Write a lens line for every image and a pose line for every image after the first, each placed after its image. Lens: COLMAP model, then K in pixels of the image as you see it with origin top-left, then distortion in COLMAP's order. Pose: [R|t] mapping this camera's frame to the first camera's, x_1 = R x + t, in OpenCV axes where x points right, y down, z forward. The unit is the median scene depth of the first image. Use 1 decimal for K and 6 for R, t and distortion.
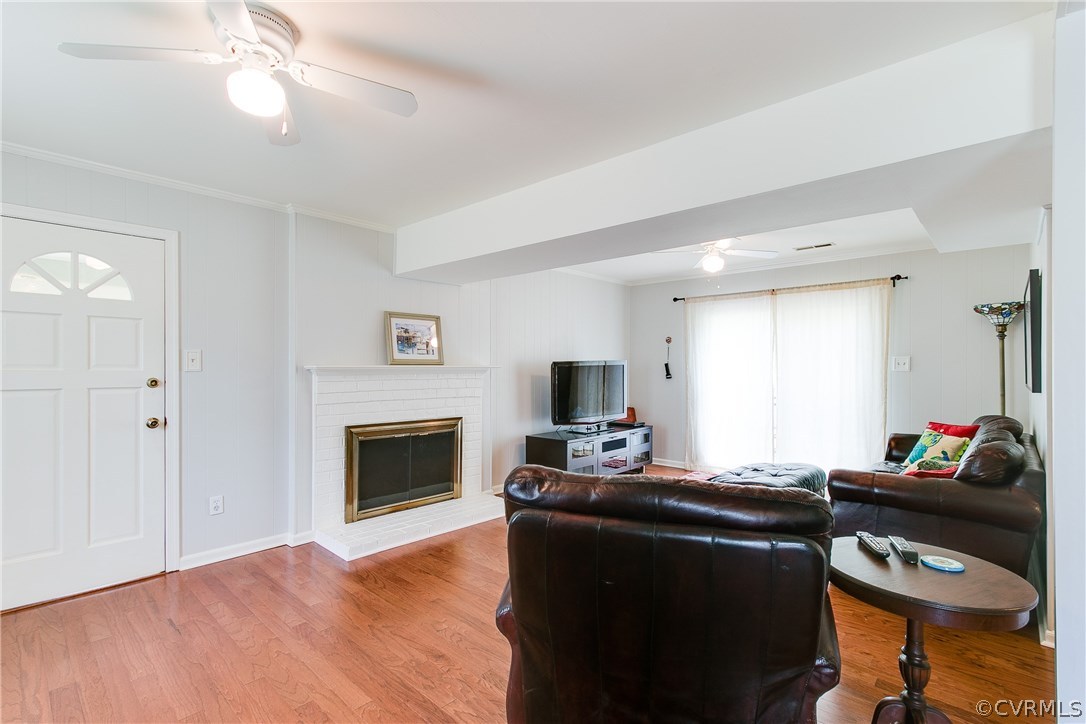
lens RADIAL K [[498.8, 0, 537.2], [0, 498.8, 362.1], [0, 0, 1]] dist [-0.002251, 0.000591]
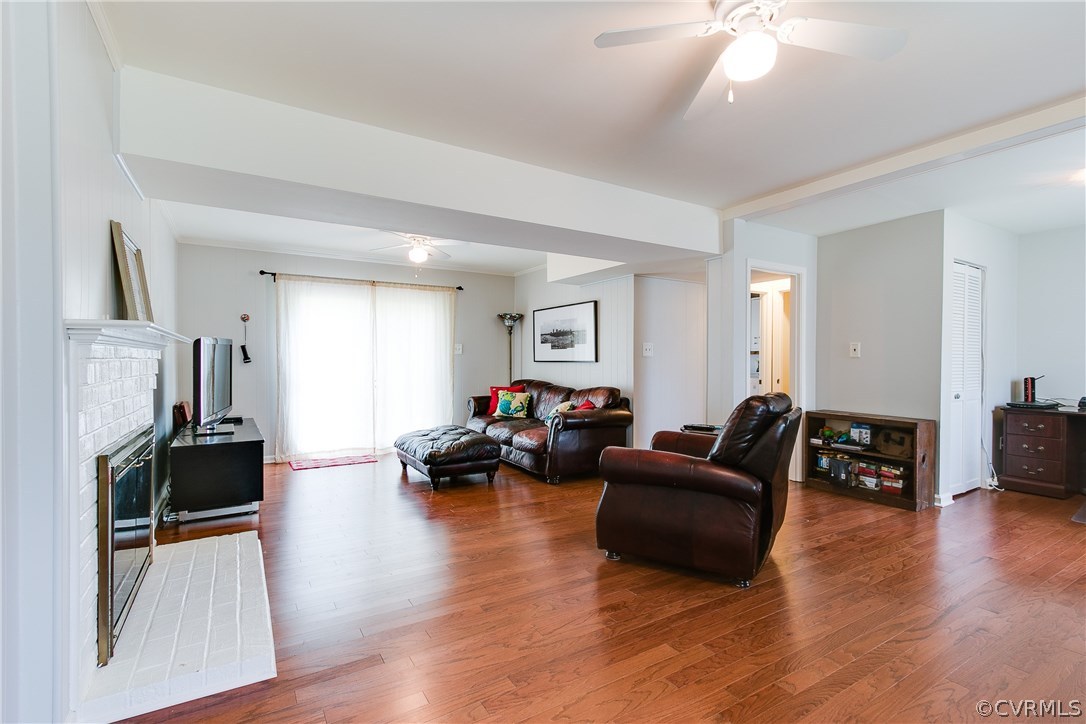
lens RADIAL K [[498.8, 0, 535.6], [0, 498.8, 362.8], [0, 0, 1]] dist [-0.002251, 0.000591]
pose [[0.275771, -0.007663, 0.961193, -0.520910], [-0.010088, 0.999890, 0.010865, 0.022424], [-0.961170, -0.012693, 0.275664, 0.354477]]
